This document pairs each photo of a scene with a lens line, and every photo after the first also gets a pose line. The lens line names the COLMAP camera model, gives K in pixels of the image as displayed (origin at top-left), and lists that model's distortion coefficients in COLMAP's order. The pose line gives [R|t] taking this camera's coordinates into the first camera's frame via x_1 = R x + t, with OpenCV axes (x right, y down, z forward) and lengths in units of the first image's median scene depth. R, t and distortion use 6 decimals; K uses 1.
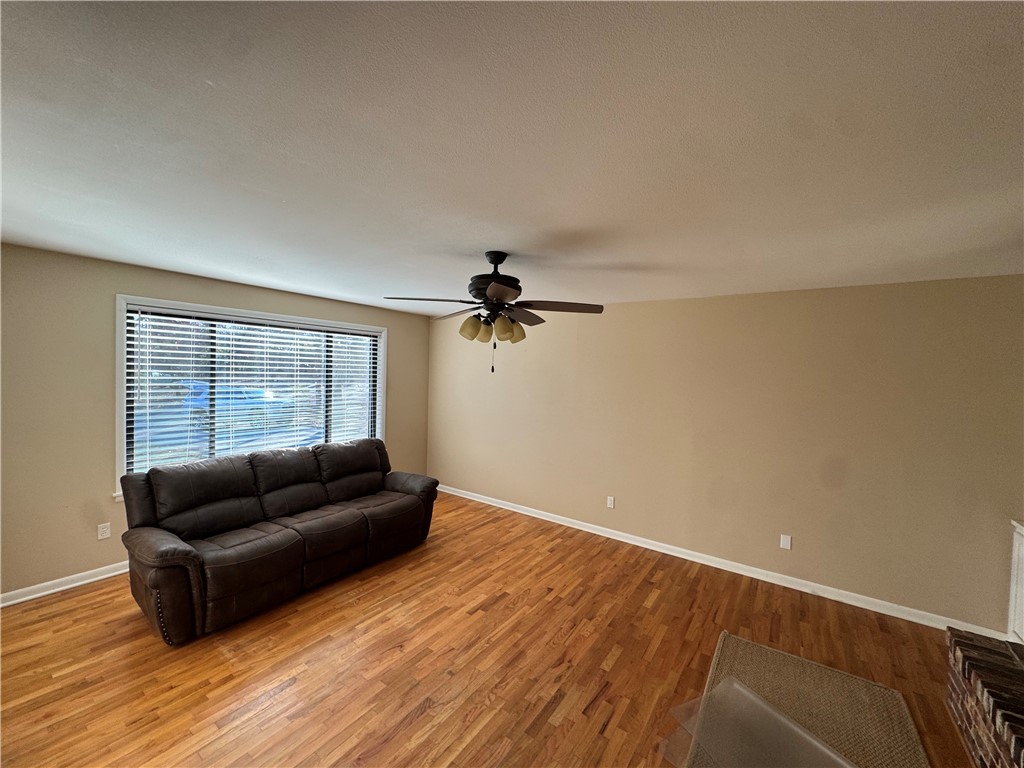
lens RADIAL K [[409.8, 0, 512.4], [0, 409.8, 383.8], [0, 0, 1]] dist [-0.001223, -0.000205]
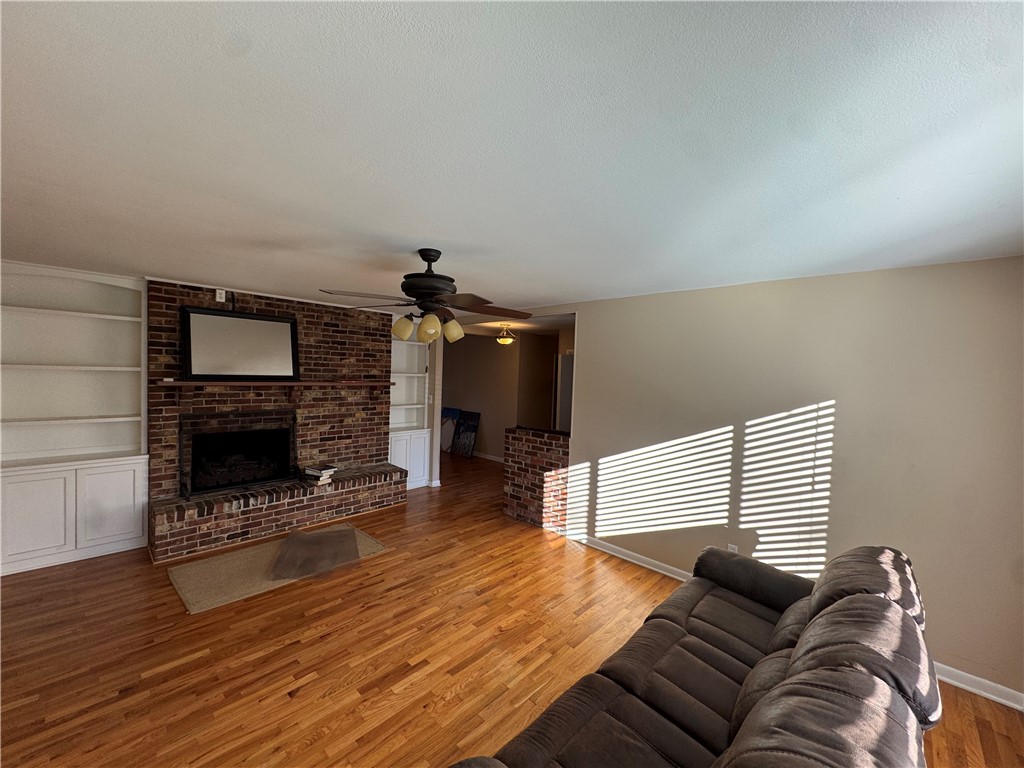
lens RADIAL K [[409.8, 0, 514.1], [0, 409.8, 383.6], [0, 0, 1]] dist [-0.001223, -0.000205]
pose [[-0.988612, -0.063434, 0.136461, -0.363617], [-0.056689, 0.996997, 0.052759, -0.058749], [-0.139398, 0.044423, -0.989240, 1.794935]]
